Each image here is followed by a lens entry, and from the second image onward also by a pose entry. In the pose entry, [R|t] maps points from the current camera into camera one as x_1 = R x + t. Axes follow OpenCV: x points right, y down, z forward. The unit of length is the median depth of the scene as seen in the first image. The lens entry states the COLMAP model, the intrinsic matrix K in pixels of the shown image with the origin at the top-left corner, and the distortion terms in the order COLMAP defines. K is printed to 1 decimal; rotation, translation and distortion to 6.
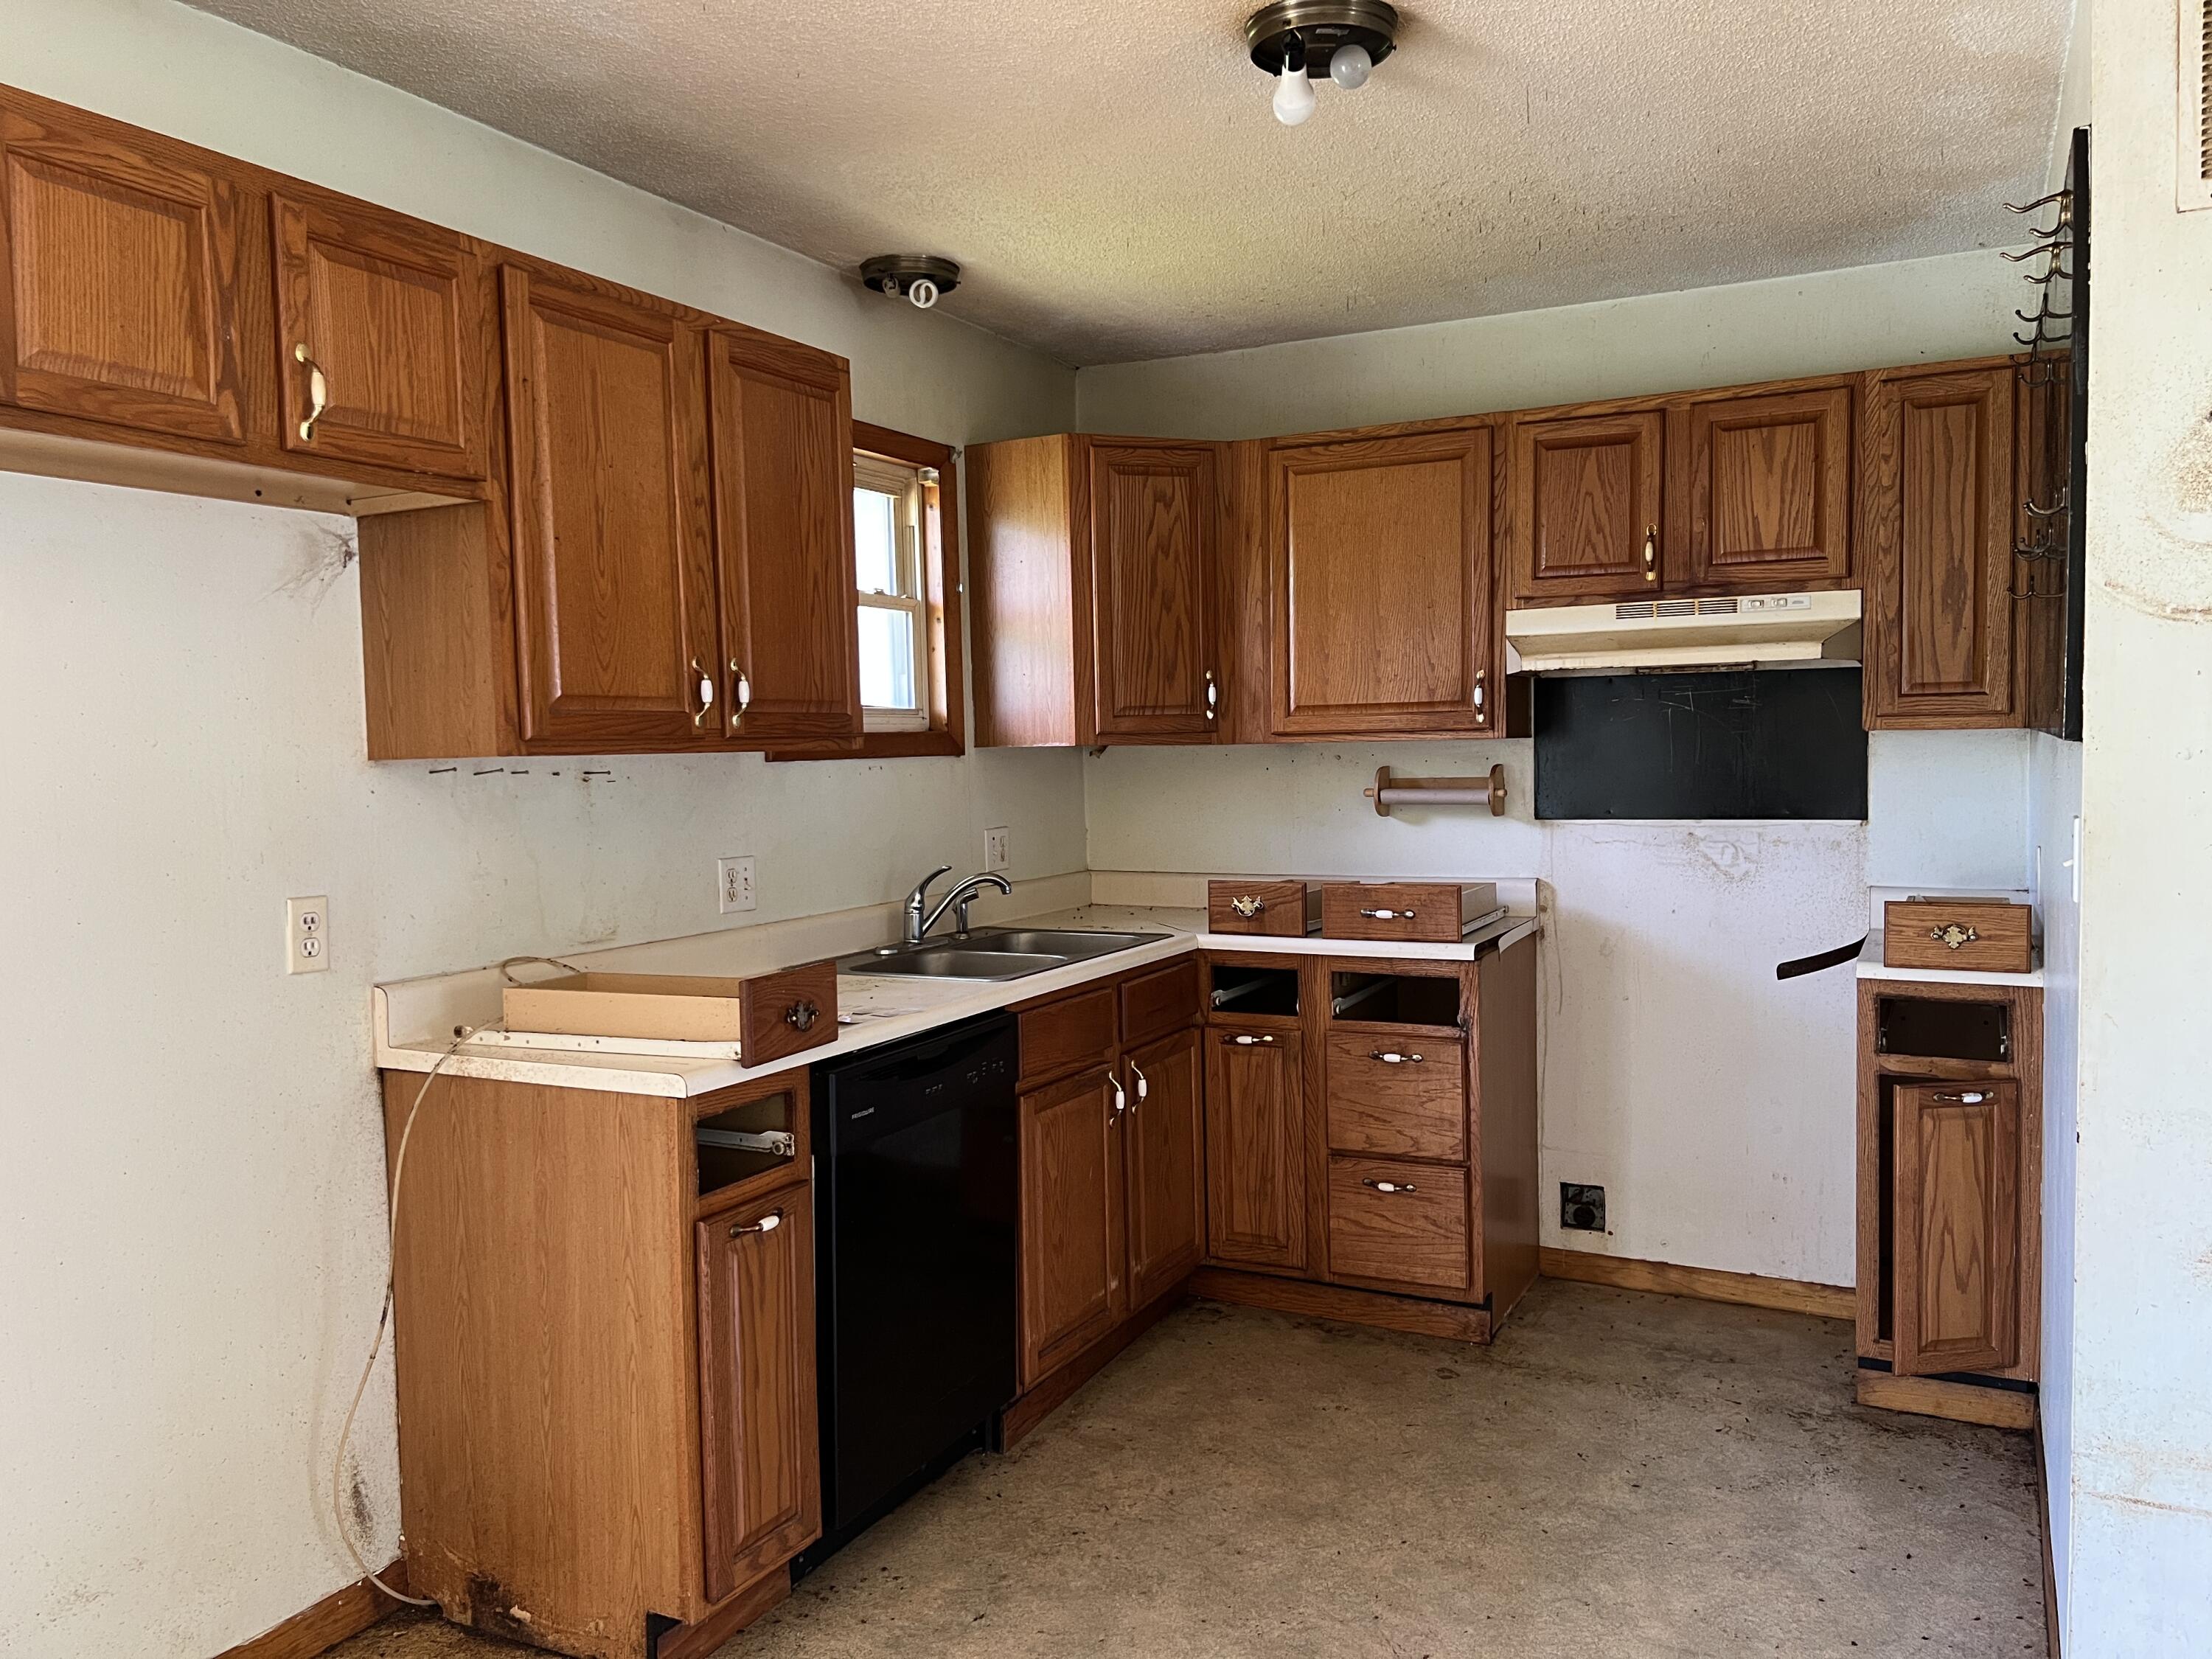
lens RADIAL K [[1653.3, 0, 1103.9], [0, 1653.3, 825.2], [0, 0, 1]] dist [0.011612, -0.000402]
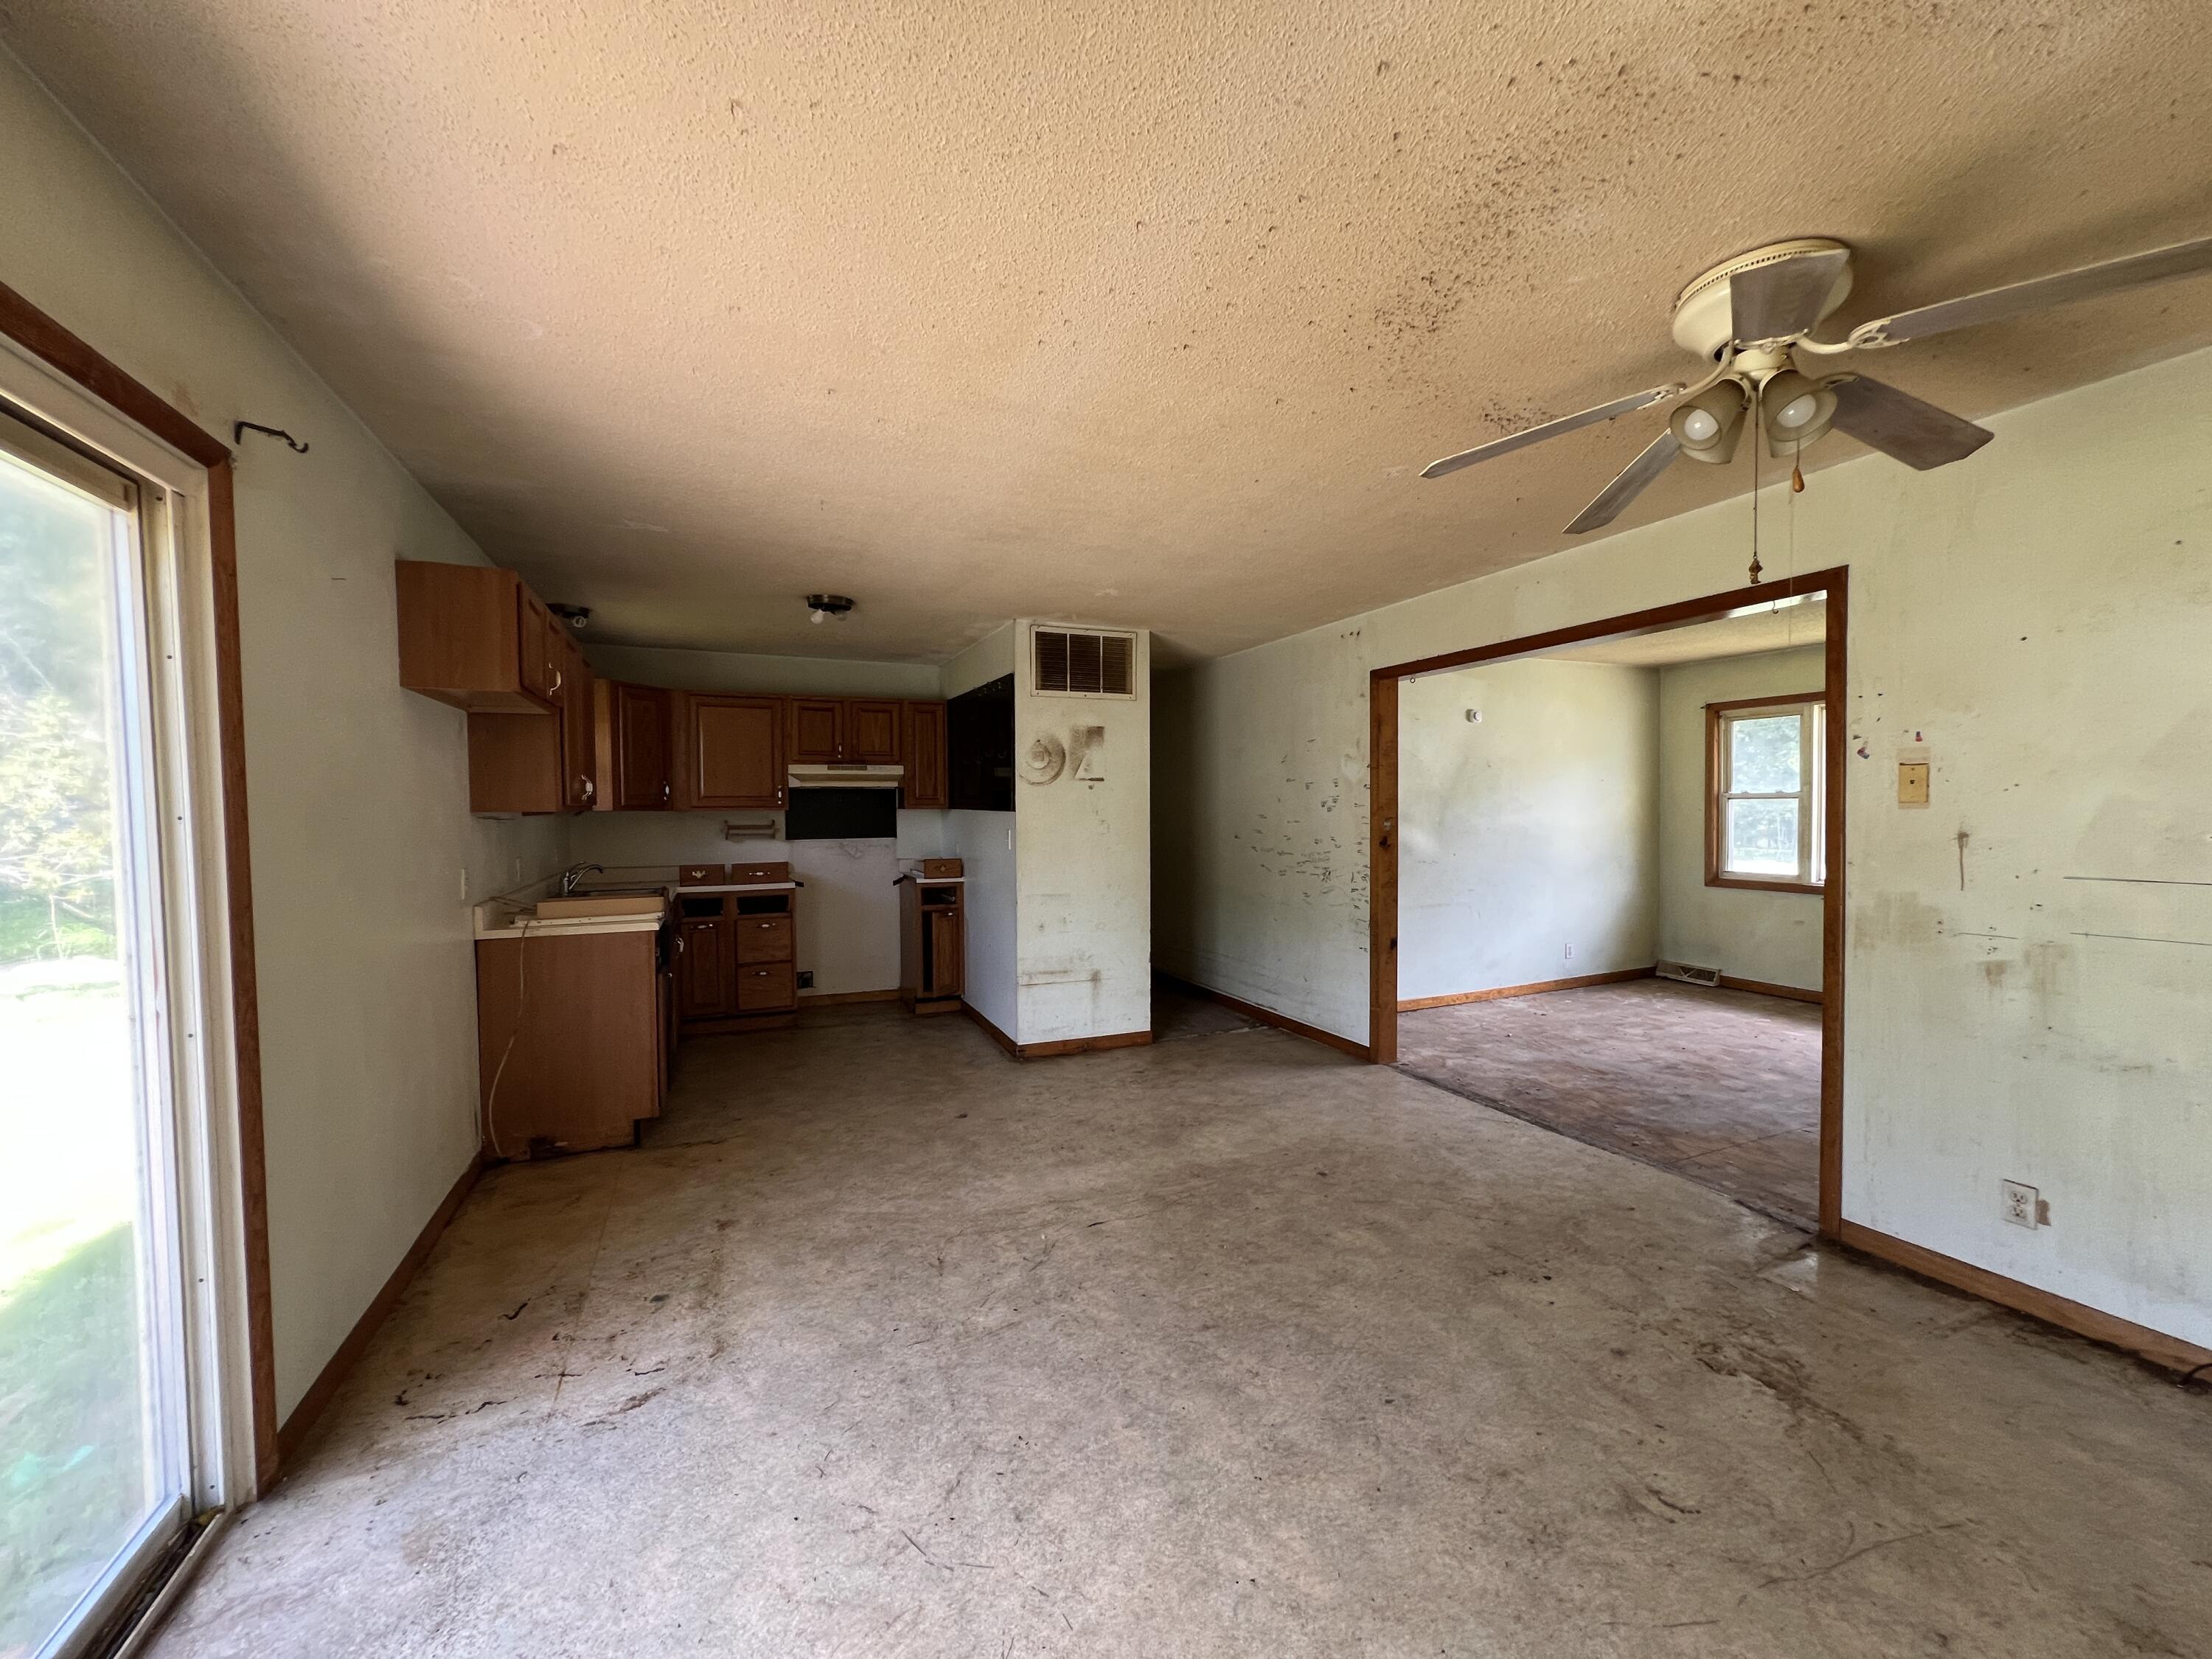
lens RADIAL K [[881.7, 0, 1107.4], [0, 881.7, 838.4], [0, 0, 1]] dist [0.001634, -0.000101]
pose [[0.630555, -0.010542, 0.776073, -0.584347], [0.028993, 0.999530, -0.009979, 0.025838], [-0.775603, 0.028793, 0.630564, -0.359133]]
